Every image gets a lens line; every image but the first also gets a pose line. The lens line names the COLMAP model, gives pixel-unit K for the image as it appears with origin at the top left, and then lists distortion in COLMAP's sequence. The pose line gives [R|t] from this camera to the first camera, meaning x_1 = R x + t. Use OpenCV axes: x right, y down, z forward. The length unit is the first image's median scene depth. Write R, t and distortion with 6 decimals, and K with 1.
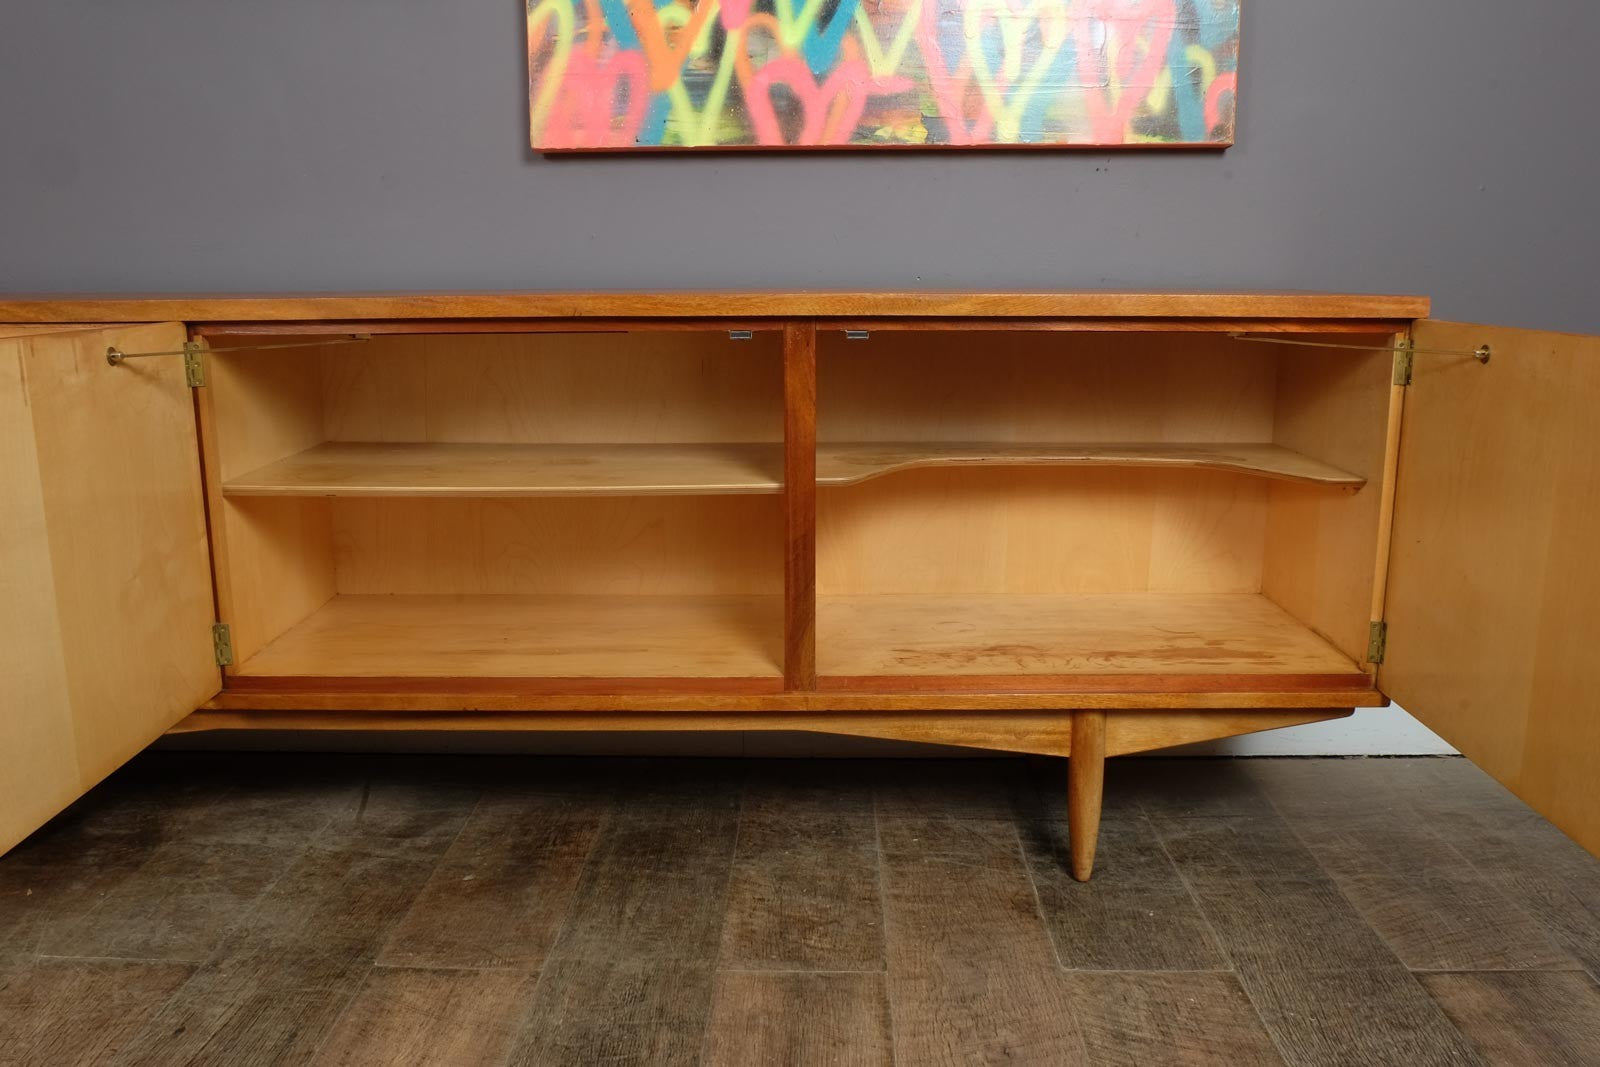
lens RADIAL K [[1329.2, 0, 768.4], [0, 1329.2, 582.2], [0, 0, 1]] dist [-0.085819, 0.062520]
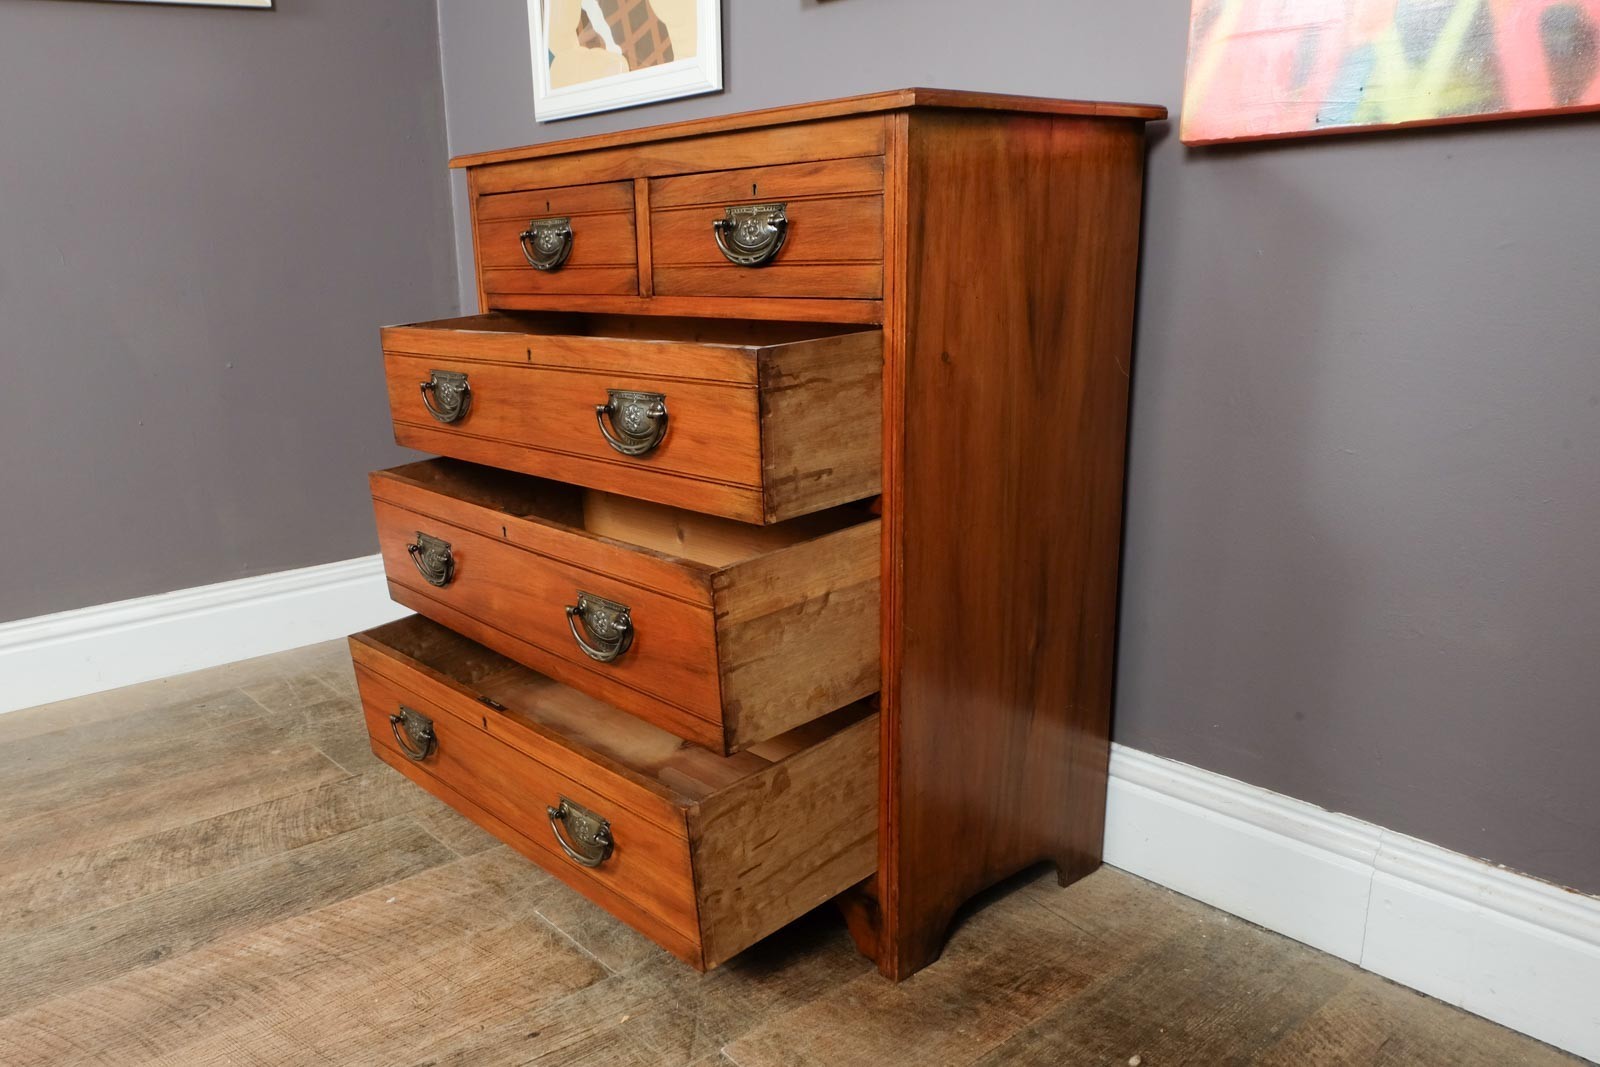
lens RADIAL K [[1232.7, 0, 687.9], [0, 1232.7, 627.8], [0, 0, 1]] dist [-0.035401, 0.021379]
pose [[0.634462, 0.212404, -0.743197, 0.238838], [-0.143976, 0.977151, 0.156356, -0.123647], [0.759426, 0.007800, 0.650546, 0.320466]]
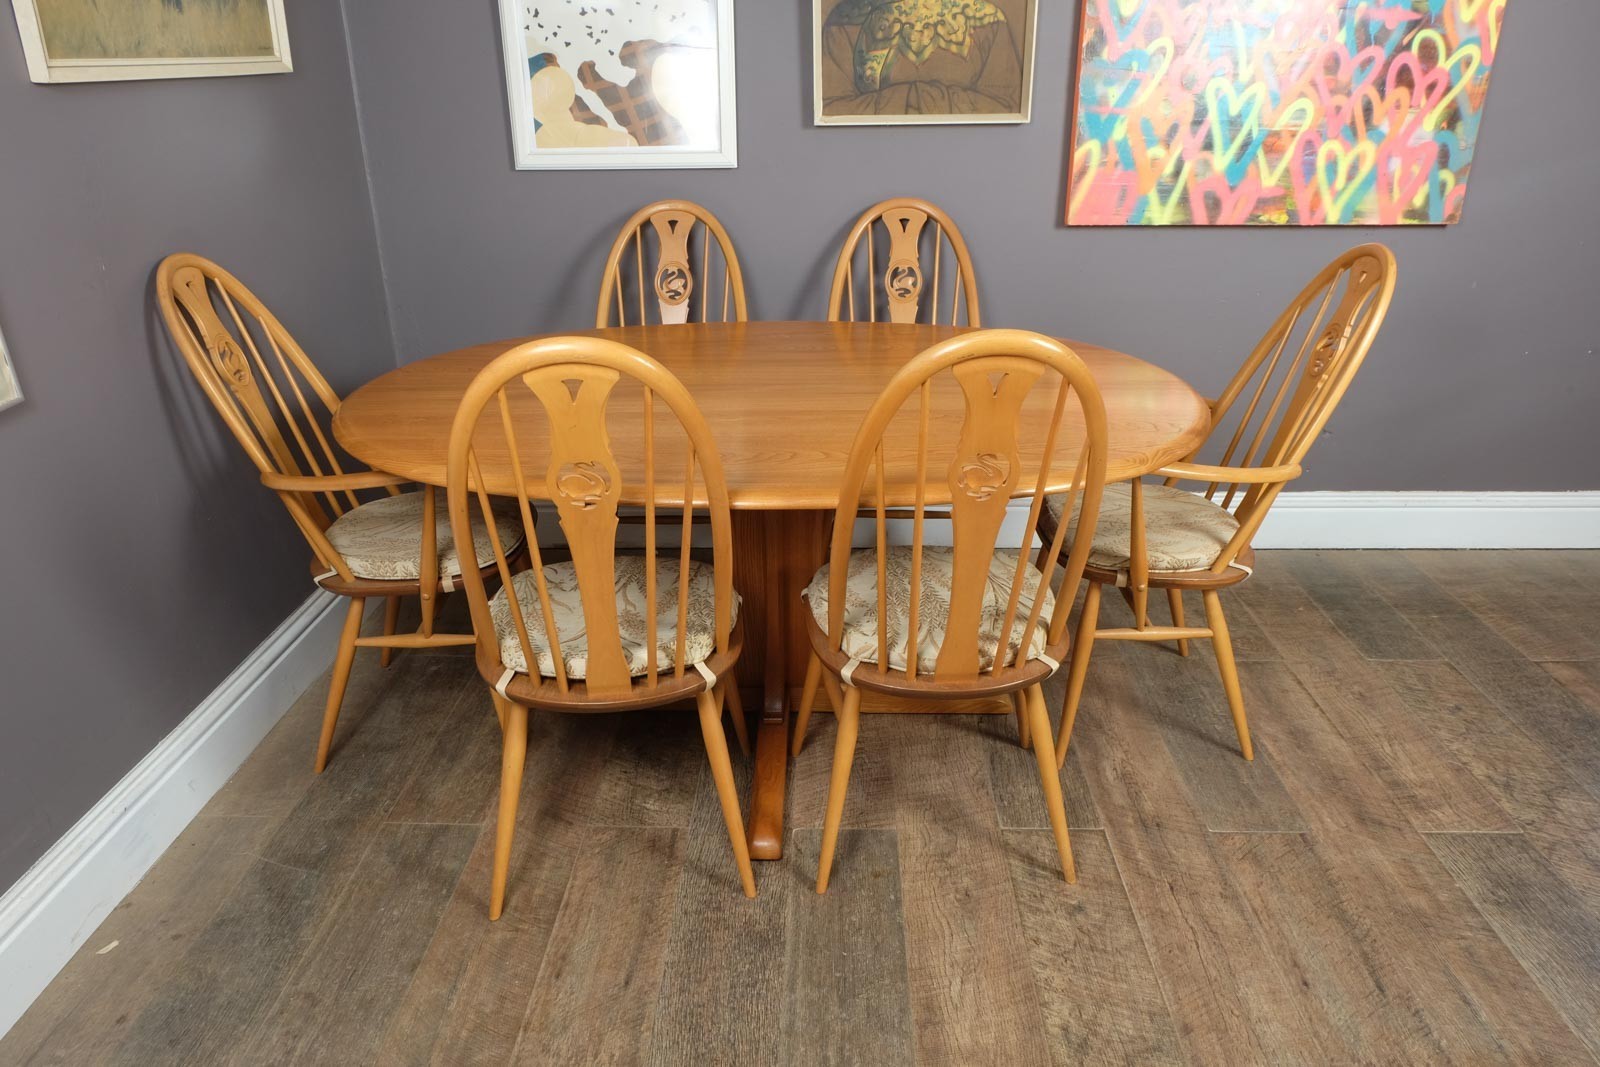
lens RADIAL K [[1074.2, 0, 779.1], [0, 1074.2, 555.6], [0, 0, 1]] dist [-0.033858, 0.025692]
pose [[0.999906, -0.005281, -0.012623, -0.582974], [0.007611, 0.981294, 0.192366, -0.176105], [0.011371, -0.192444, 0.981242, -0.564507]]
